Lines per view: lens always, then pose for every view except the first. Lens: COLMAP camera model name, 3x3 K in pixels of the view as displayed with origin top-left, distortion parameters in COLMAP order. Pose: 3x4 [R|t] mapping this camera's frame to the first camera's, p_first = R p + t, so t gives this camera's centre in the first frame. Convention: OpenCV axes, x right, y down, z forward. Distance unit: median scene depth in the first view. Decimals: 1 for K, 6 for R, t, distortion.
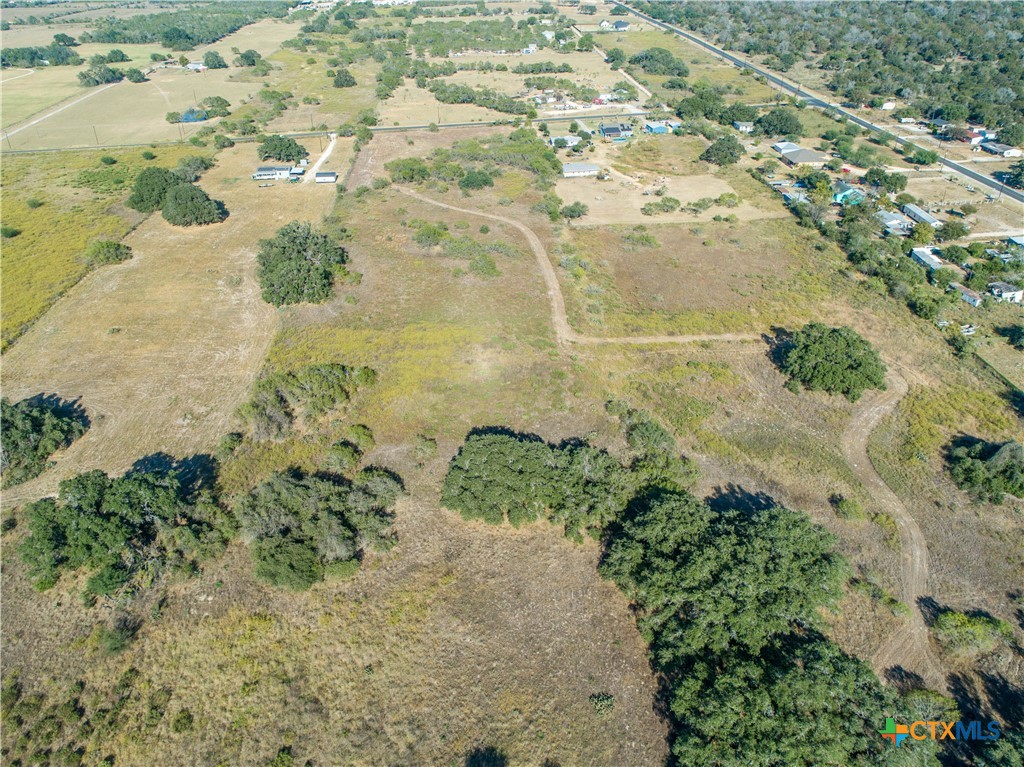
lens RADIAL K [[780.4, 0, 512.0], [0, 780.4, 383.5], [0, 0, 1]] dist [-0.009279, 0.001520]
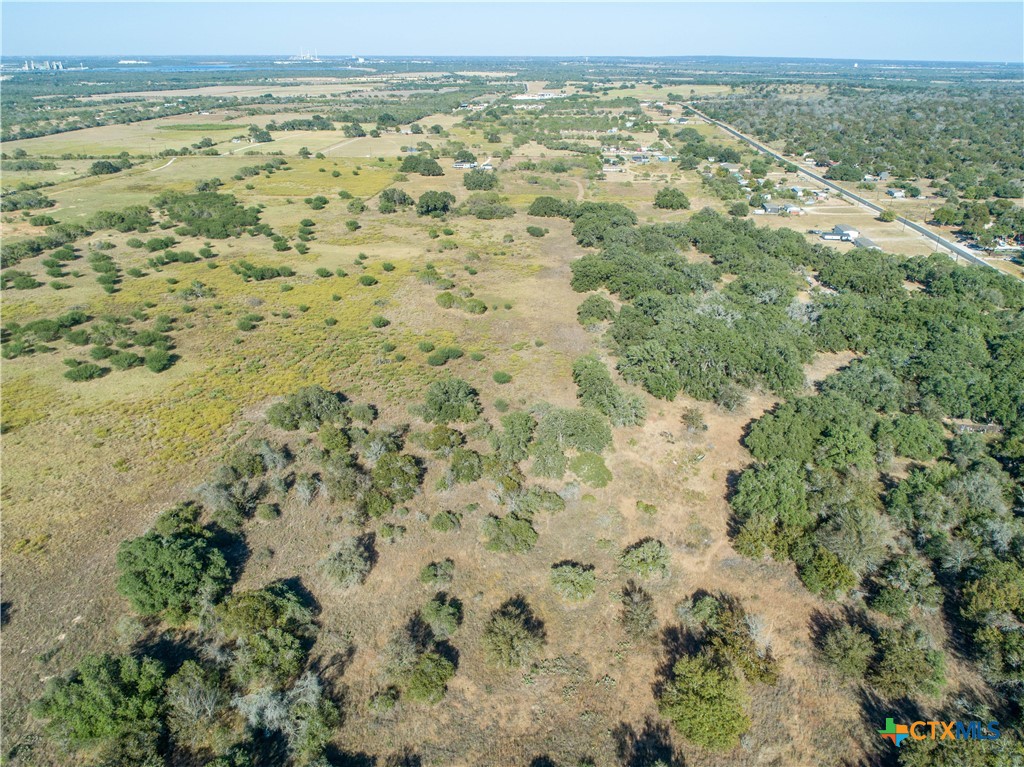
lens RADIAL K [[780.4, 0, 512.0], [0, 780.4, 383.5], [0, 0, 1]] dist [-0.009279, 0.001520]
pose [[0.987605, 0.071010, -0.139981, 0.090329], [-0.088965, 0.987970, -0.126497, 0.322959], [0.129315, 0.137382, 0.982041, -0.545411]]
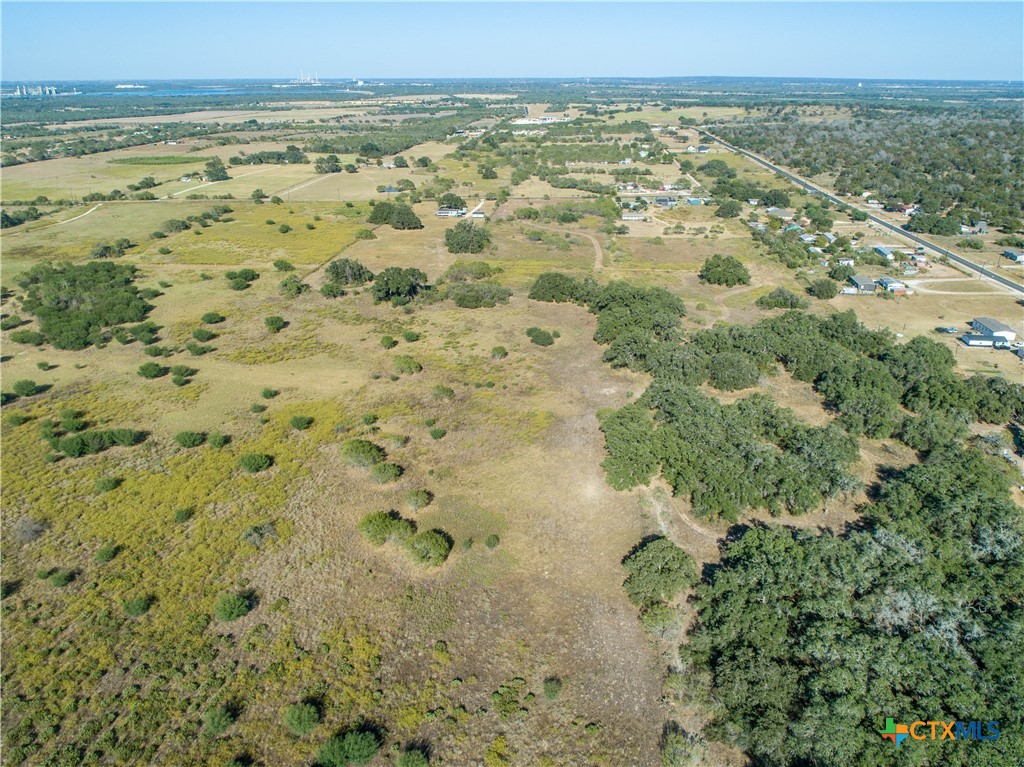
lens RADIAL K [[780.4, 0, 512.0], [0, 780.4, 383.5], [0, 0, 1]] dist [-0.009279, 0.001520]
pose [[0.987472, 0.062279, -0.144983, 0.055666], [-0.084146, 0.985106, -0.149953, 0.193005], [0.133484, 0.160274, 0.978005, -0.325272]]
